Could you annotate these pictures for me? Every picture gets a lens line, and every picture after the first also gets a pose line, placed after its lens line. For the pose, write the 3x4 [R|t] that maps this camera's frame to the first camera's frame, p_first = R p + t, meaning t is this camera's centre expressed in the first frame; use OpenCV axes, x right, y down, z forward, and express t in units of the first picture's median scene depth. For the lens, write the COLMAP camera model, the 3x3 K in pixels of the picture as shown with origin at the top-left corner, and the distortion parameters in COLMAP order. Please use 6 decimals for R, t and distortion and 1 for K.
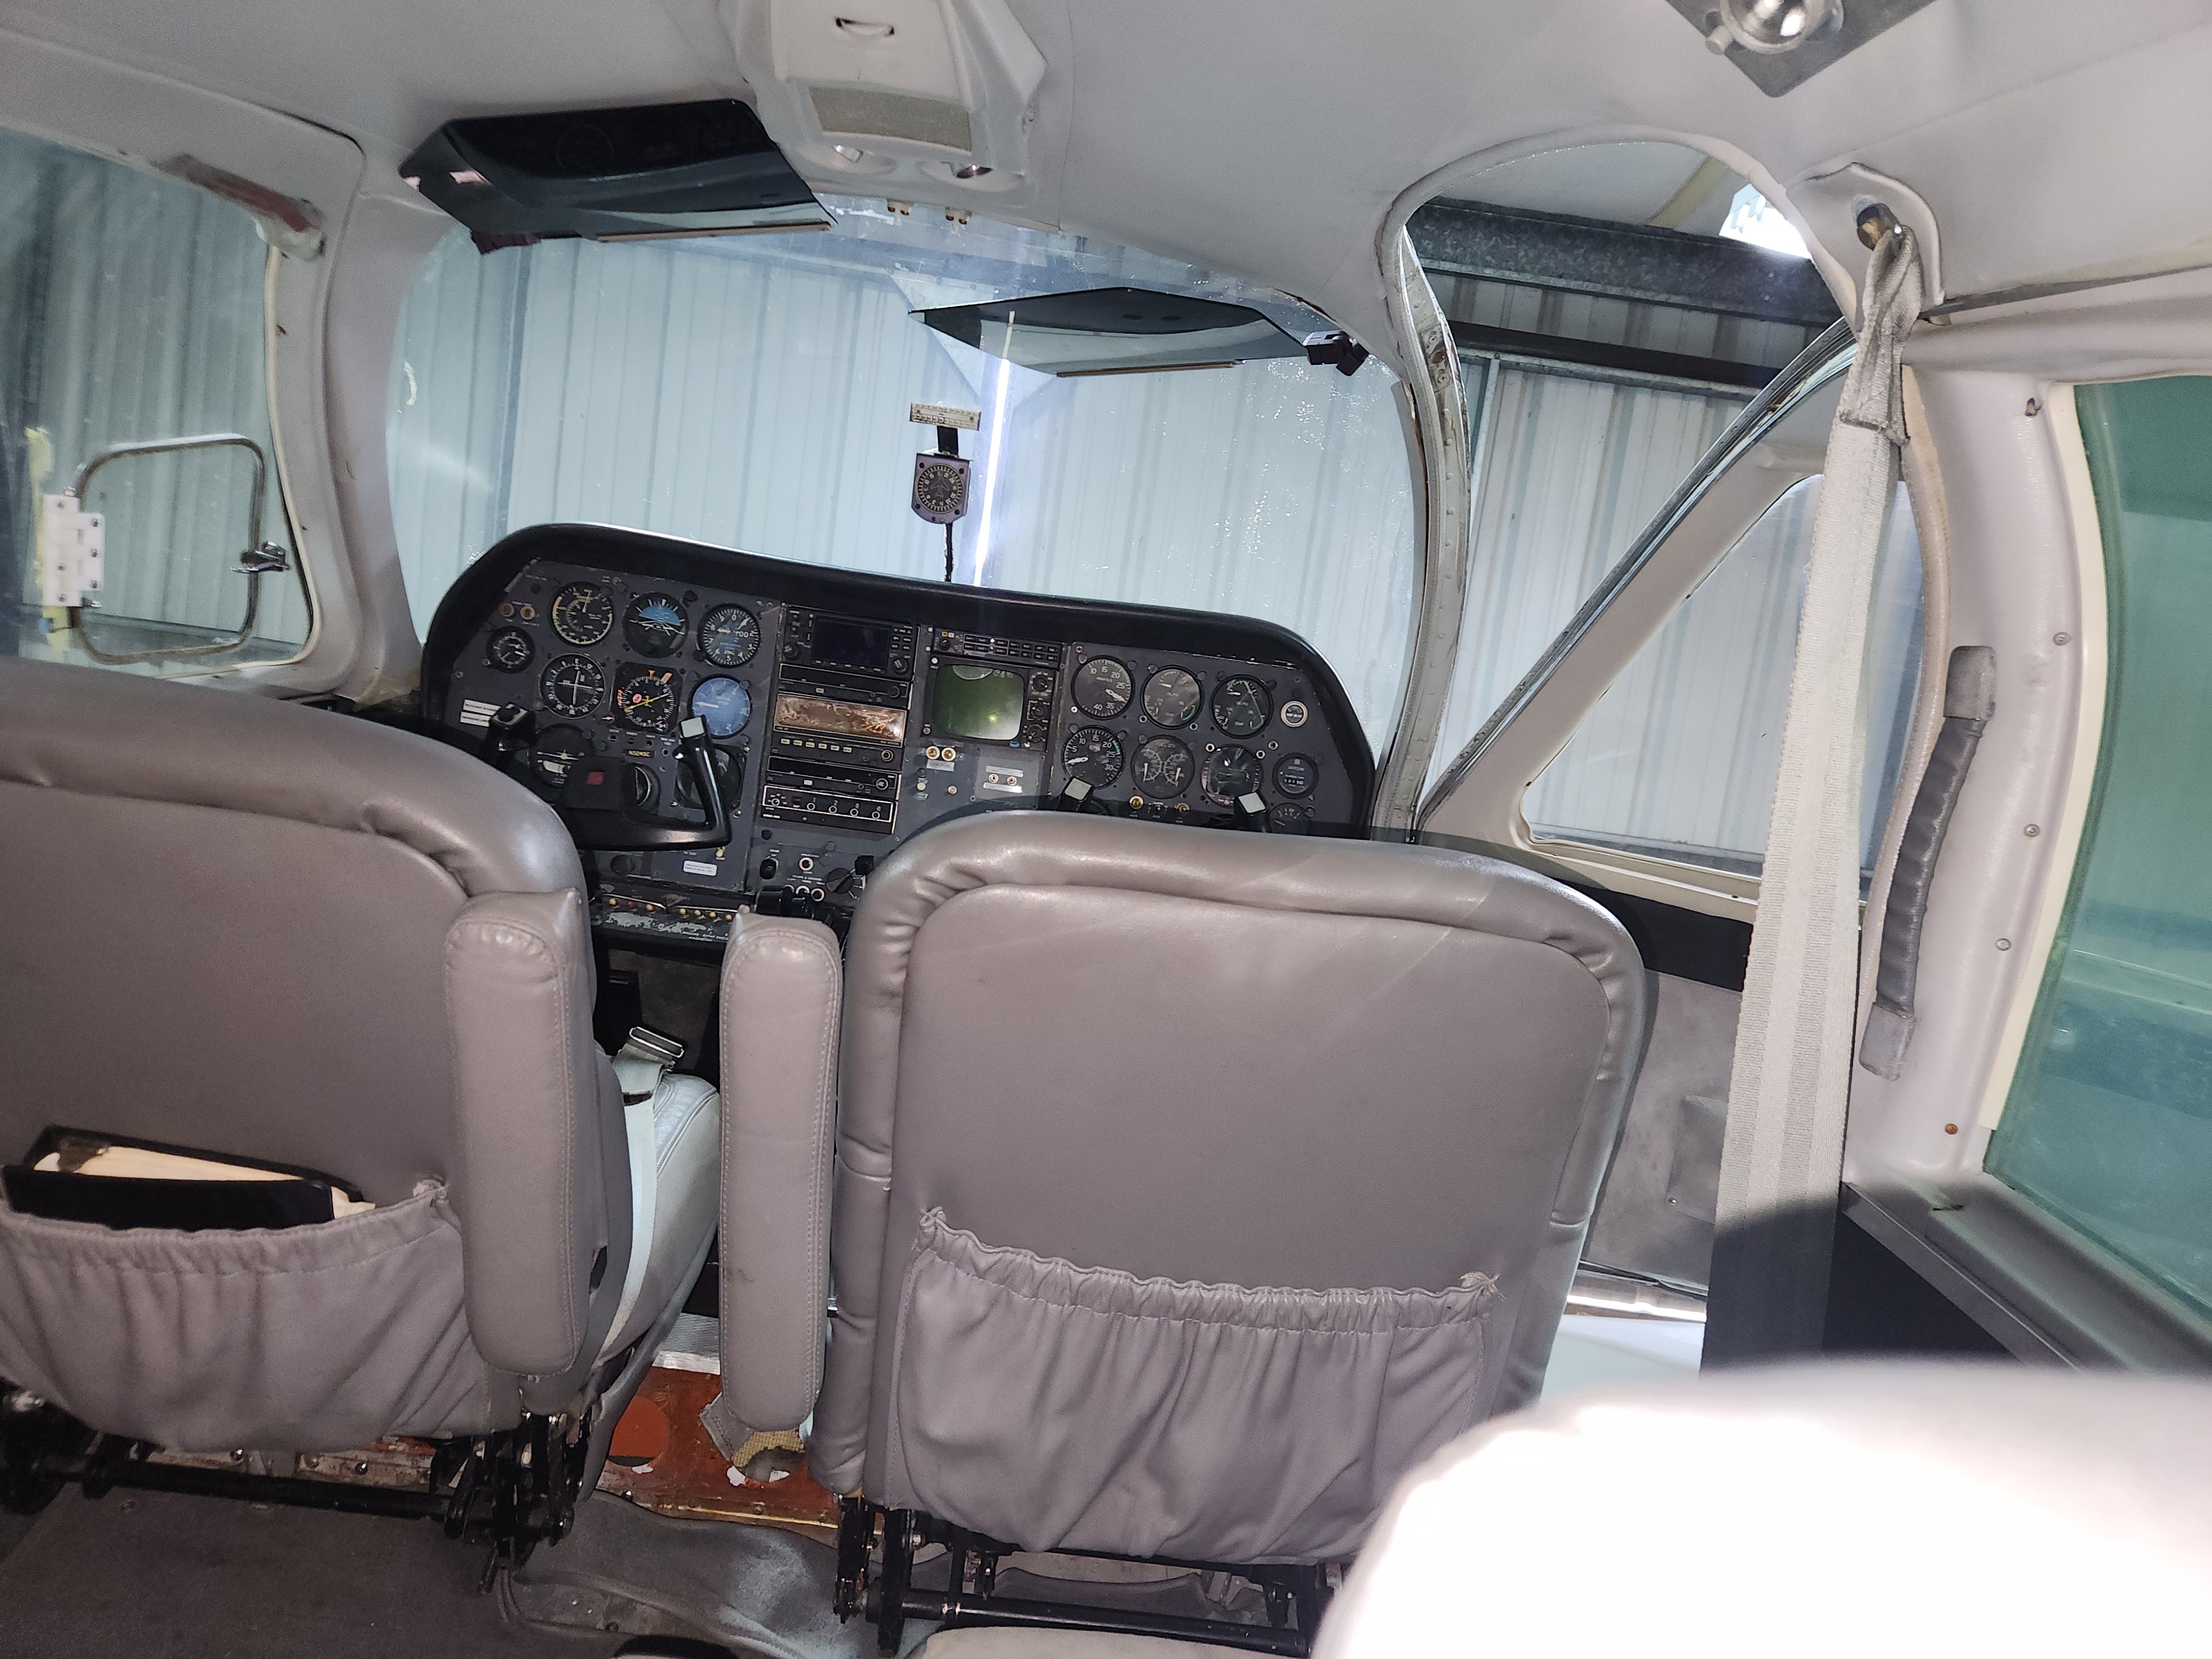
lens RADIAL K [[1487.6, 0, 1098.9], [0, 1487.6, 826.9], [0, 0, 1]] dist [0.053224, -0.035168]
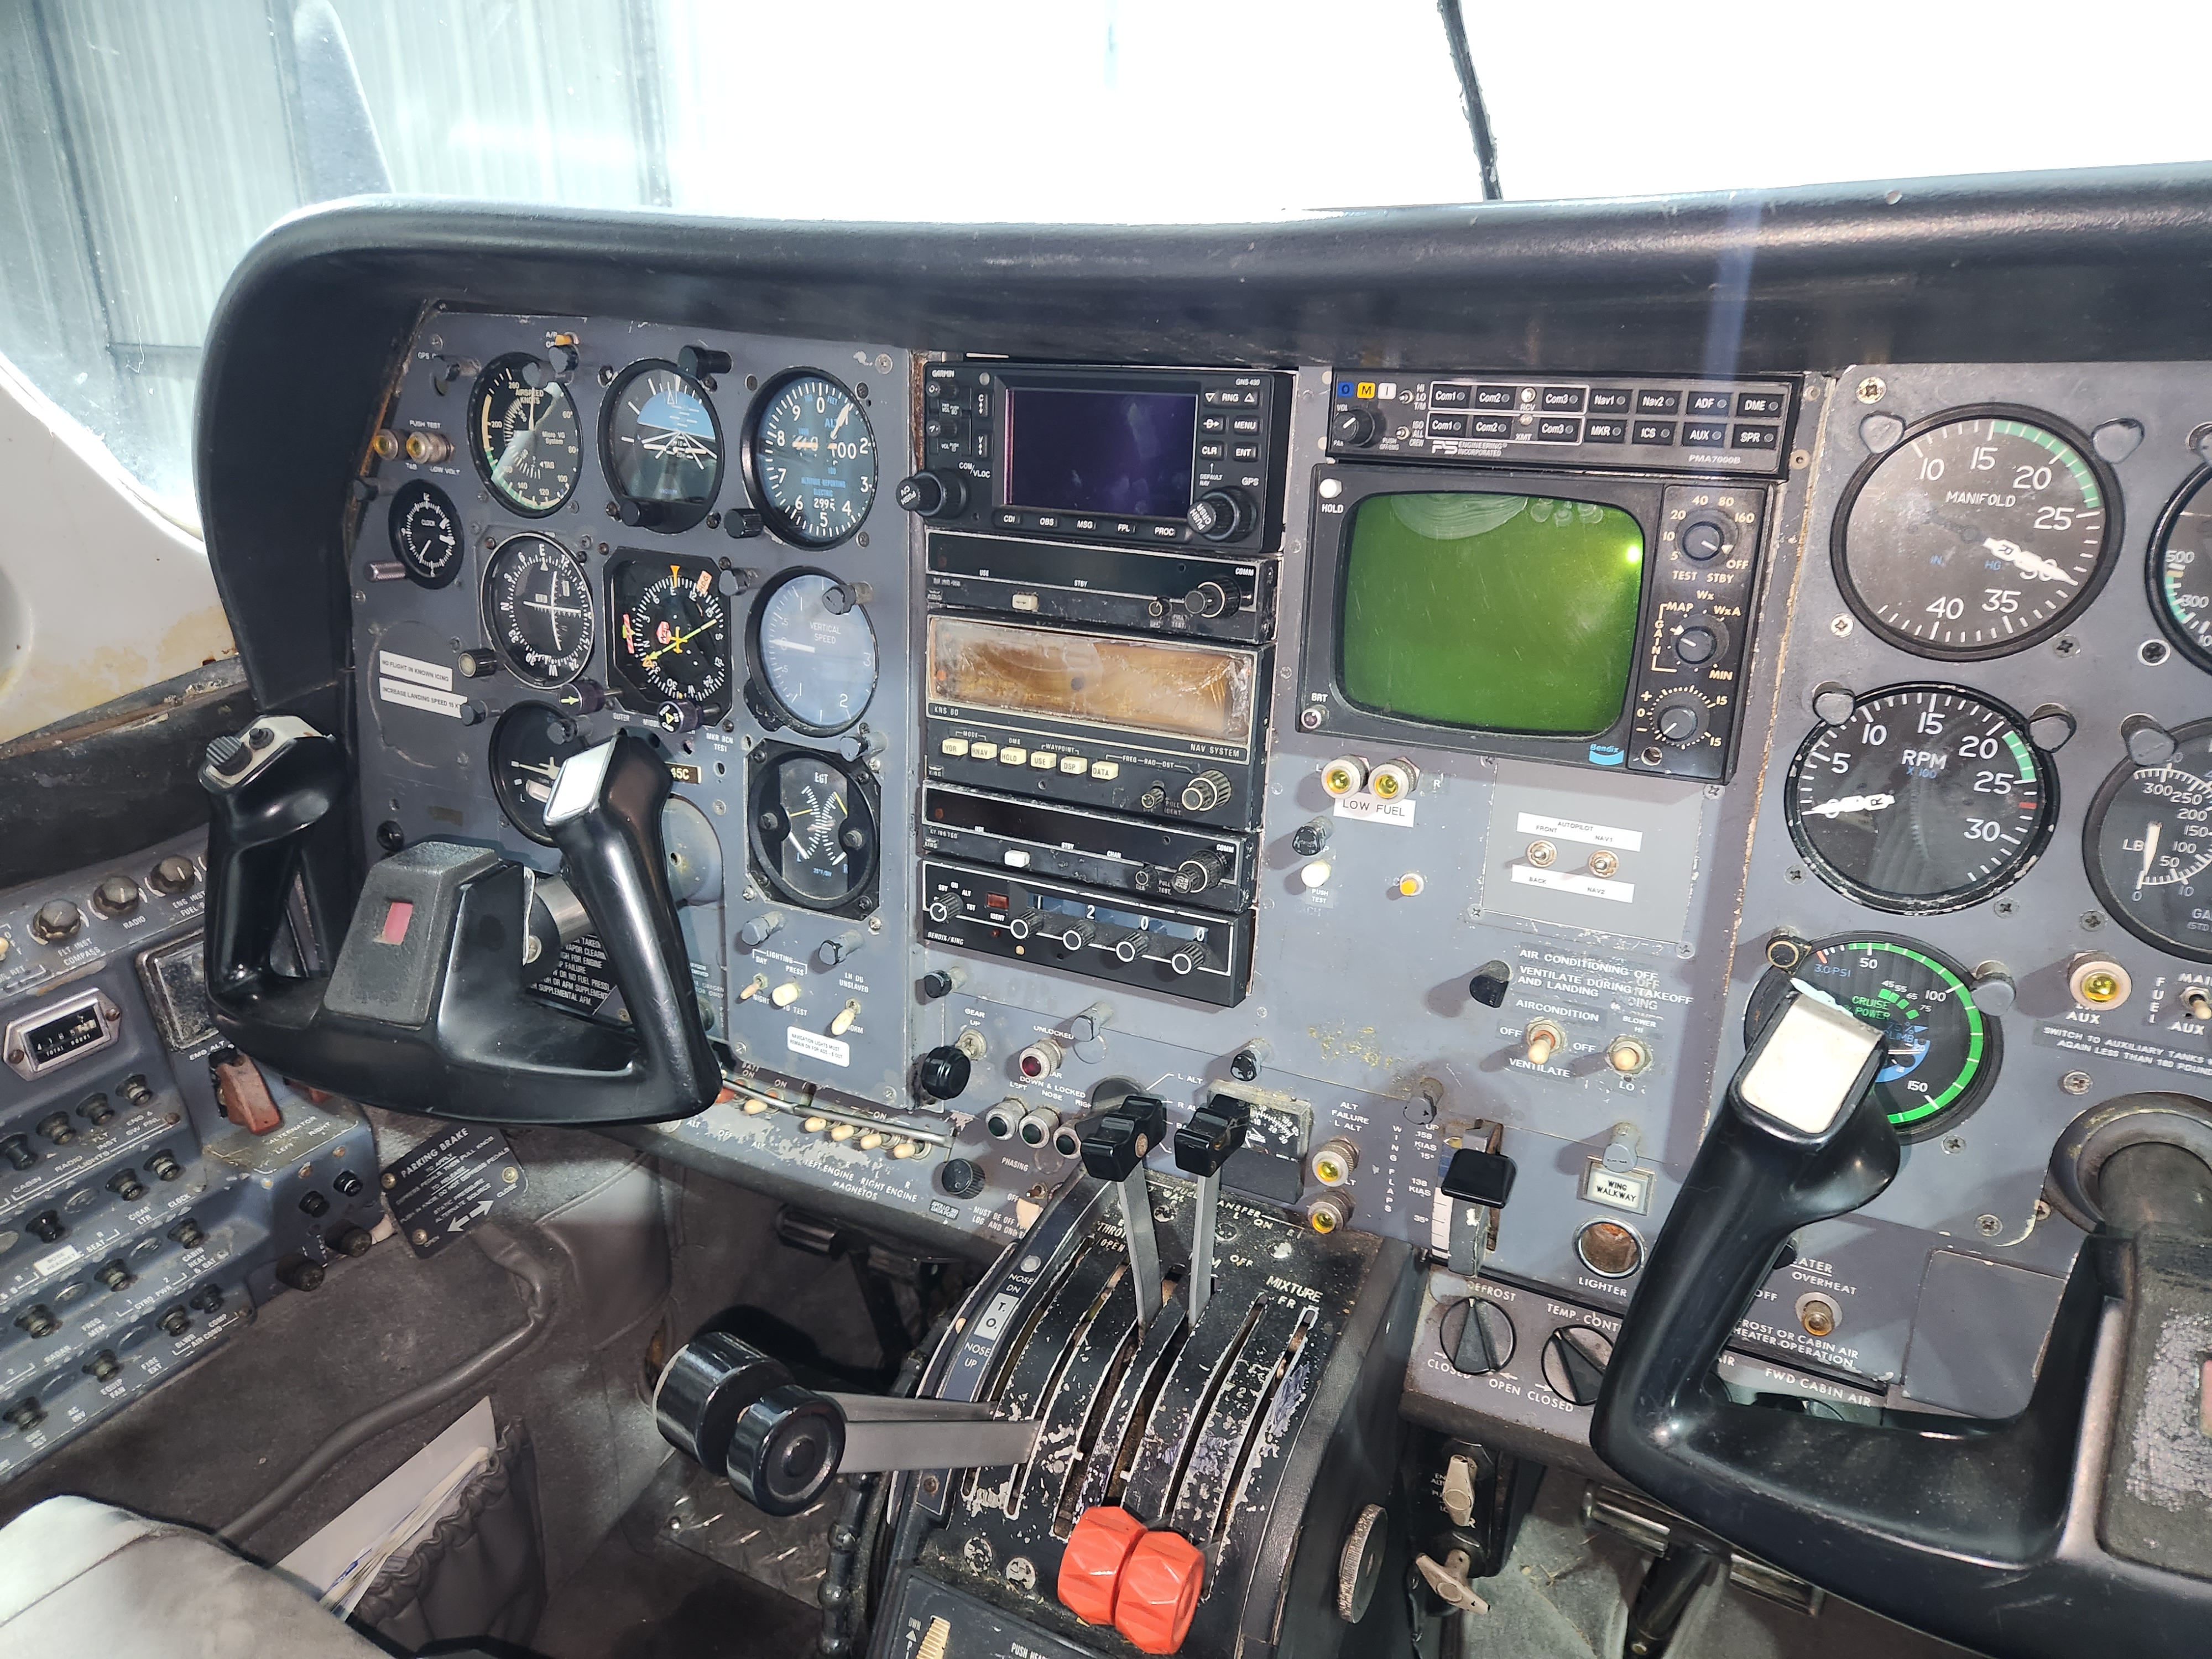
lens RADIAL K [[1487.6, 0, 1112.6], [0, 1487.6, 839.4], [0, 0, 1]] dist [0.053224, -0.035168]
pose [[0.876496, 0.036559, -0.480019, -0.000092], [0.069935, 0.976865, 0.202098, -0.164810], [0.476302, -0.210708, 0.853662, 1.089896]]
